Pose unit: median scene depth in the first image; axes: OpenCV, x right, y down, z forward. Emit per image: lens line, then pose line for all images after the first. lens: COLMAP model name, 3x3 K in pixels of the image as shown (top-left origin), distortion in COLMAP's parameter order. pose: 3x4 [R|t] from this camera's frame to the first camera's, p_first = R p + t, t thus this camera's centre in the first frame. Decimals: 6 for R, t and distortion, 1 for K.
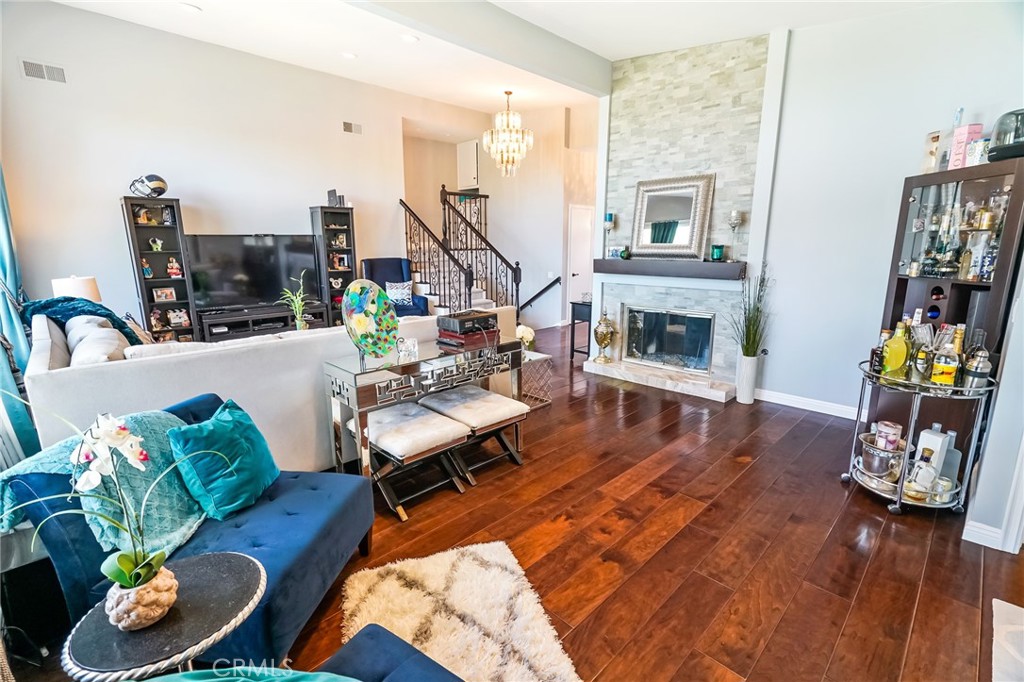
lens RADIAL K [[461.1, 0, 508.7], [0, 461.1, 338.9], [0, 0, 1]] dist [-0.040481, 0.027940]
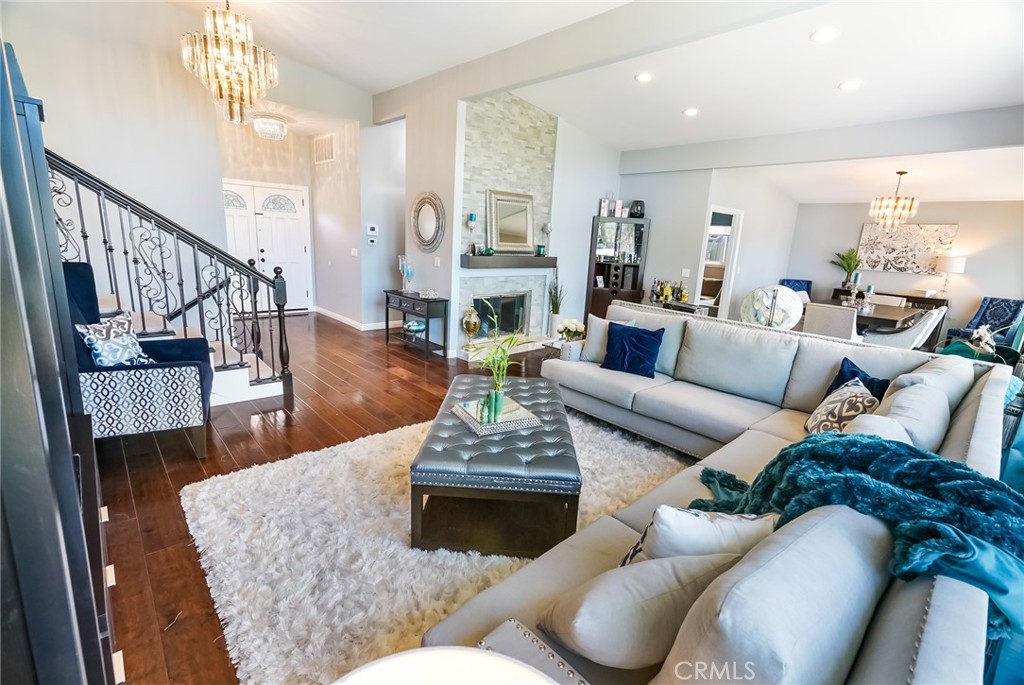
lens RADIAL K [[461.1, 0, 508.7], [0, 461.1, 340.4], [0, 0, 1]] dist [-0.040481, 0.027940]
pose [[0.026258, -0.211499, 0.977025, -1.001257], [0.152776, 0.966730, 0.205164, -0.212019], [-0.987912, 0.143879, 0.057697, 0.981912]]
